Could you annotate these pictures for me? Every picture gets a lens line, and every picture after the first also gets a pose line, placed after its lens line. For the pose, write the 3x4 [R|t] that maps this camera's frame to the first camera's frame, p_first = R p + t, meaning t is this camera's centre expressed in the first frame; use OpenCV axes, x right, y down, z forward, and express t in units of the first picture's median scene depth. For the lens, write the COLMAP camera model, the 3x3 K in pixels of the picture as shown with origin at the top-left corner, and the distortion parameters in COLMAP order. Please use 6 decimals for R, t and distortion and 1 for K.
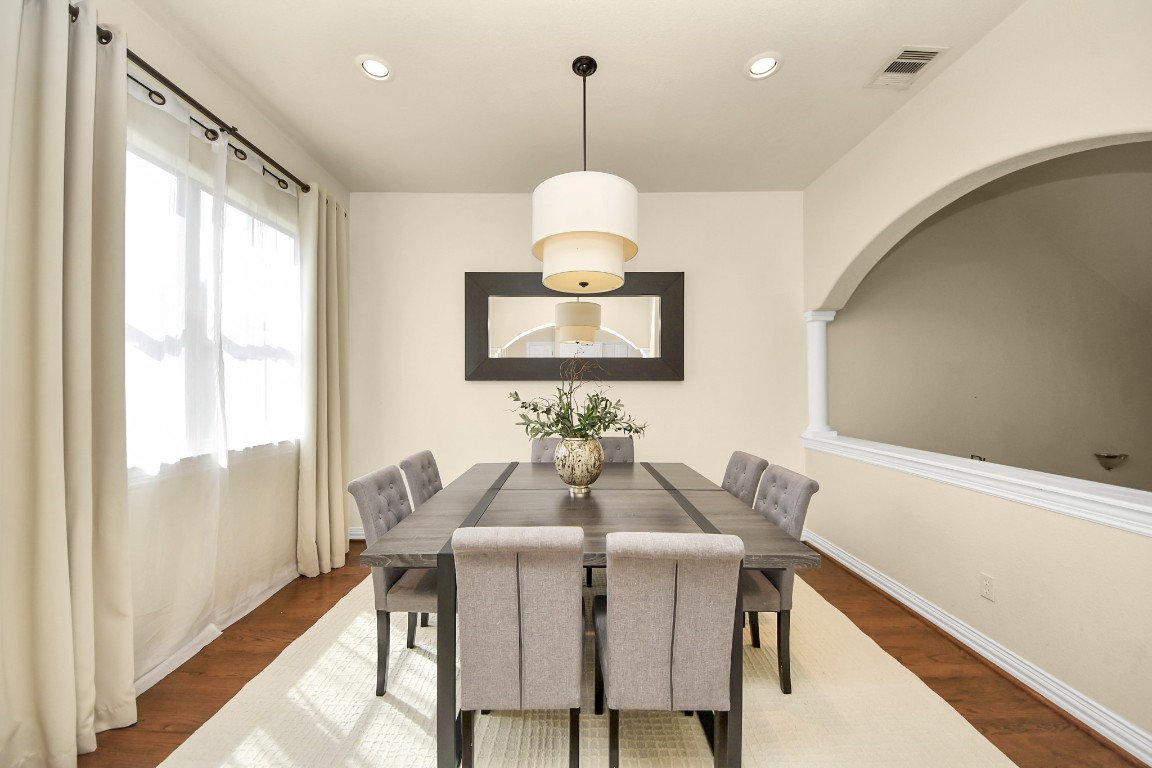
lens RADIAL K [[406.0, 0, 572.3], [0, 406.0, 387.2], [0, 0, 1]] dist [0.006605, -0.000010]
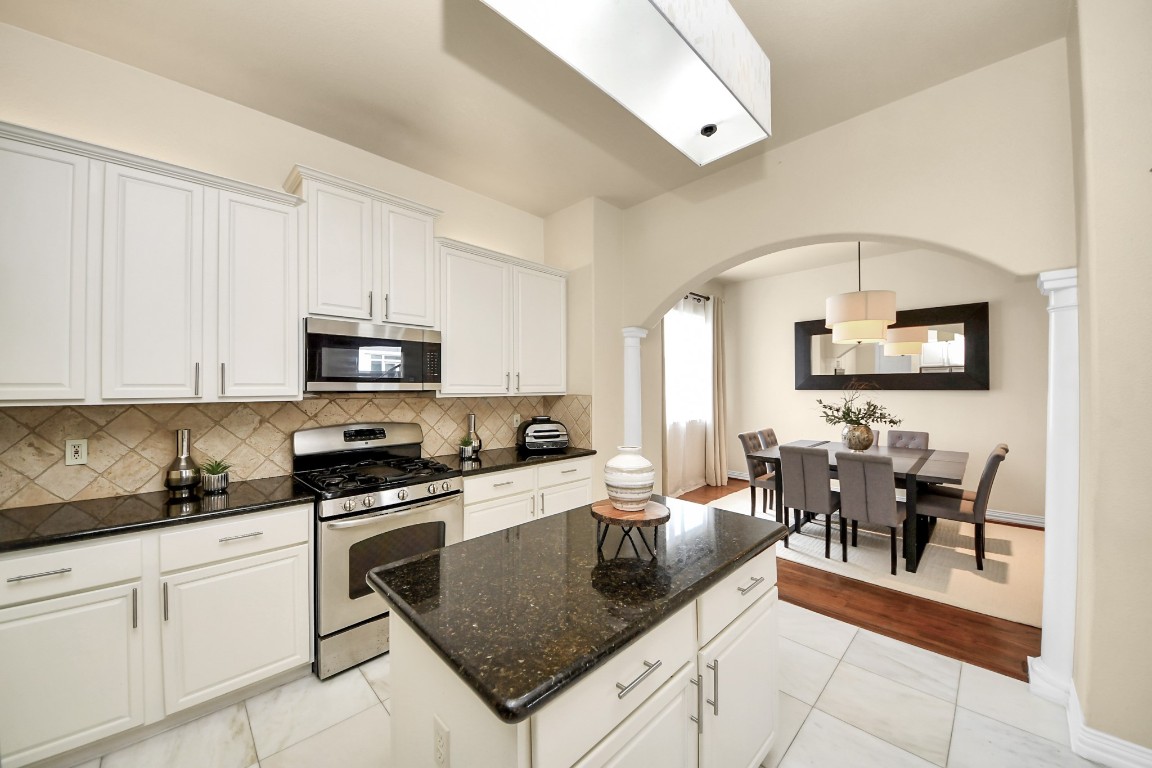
lens RADIAL K [[406.0, 0, 572.3], [0, 406.0, 387.2], [0, 0, 1]] dist [0.006605, -0.000010]
pose [[0.698940, -0.005805, -0.715157, 0.405168], [0.009817, 0.999951, 0.001478, -0.058051], [0.715113, -0.008054, 0.698962, -1.127512]]
